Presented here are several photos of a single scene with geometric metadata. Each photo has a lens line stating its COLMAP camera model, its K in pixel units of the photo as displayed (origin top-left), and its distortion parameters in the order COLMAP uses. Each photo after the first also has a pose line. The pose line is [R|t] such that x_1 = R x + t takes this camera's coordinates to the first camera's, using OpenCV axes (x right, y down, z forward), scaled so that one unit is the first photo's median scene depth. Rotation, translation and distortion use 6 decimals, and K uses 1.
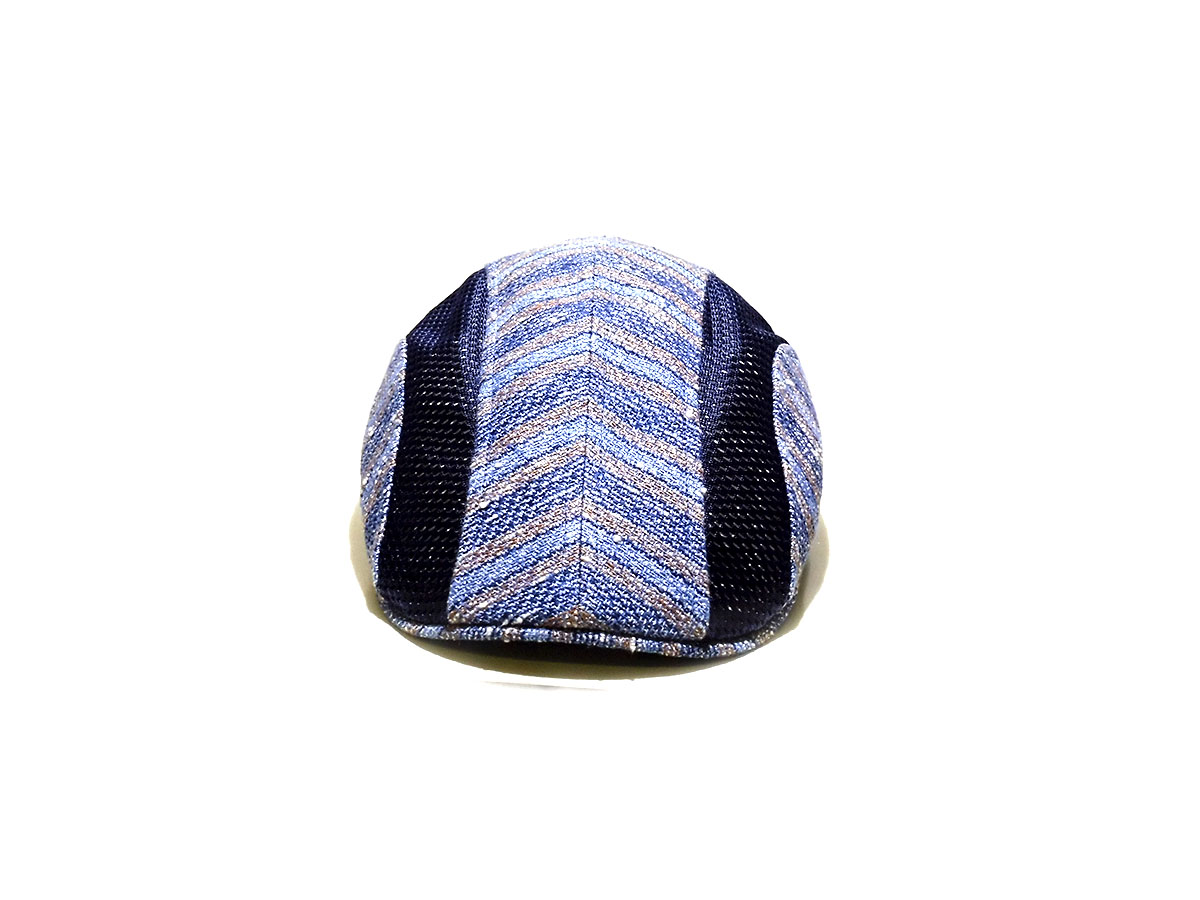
lens RADIAL K [[2238.7, 0, 598.3], [0, 2238.7, 445.3], [0, 0, 1]] dist [0.257282, 0.000000]
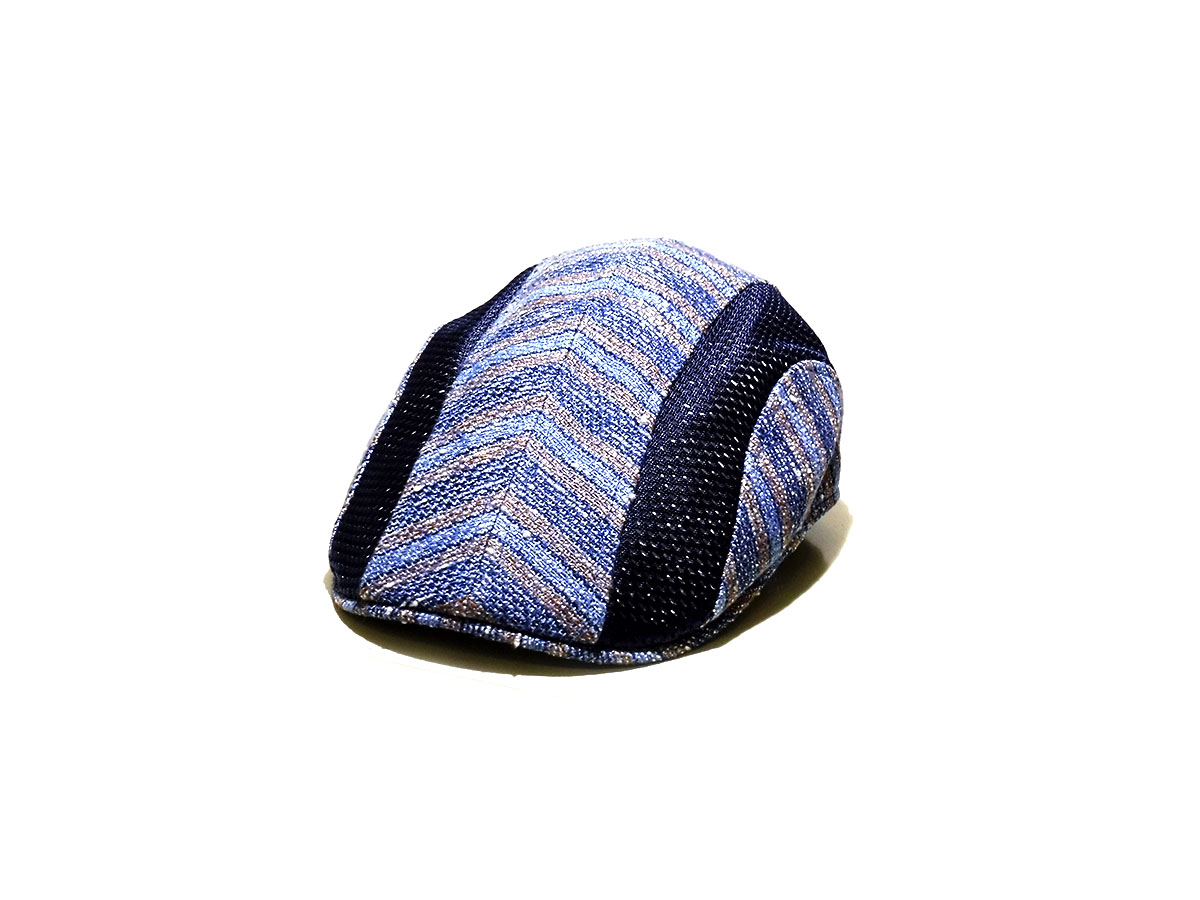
lens RADIAL K [[2238.7, 0, 602.3], [0, 2238.7, 451.9], [0, 0, 1]] dist [0.257282, 0.000000]
pose [[0.953781, 0.094941, -0.285110, 0.318168], [-0.095162, 0.995375, 0.013114, -0.011258], [0.285037, 0.014624, 0.958405, 0.048072]]
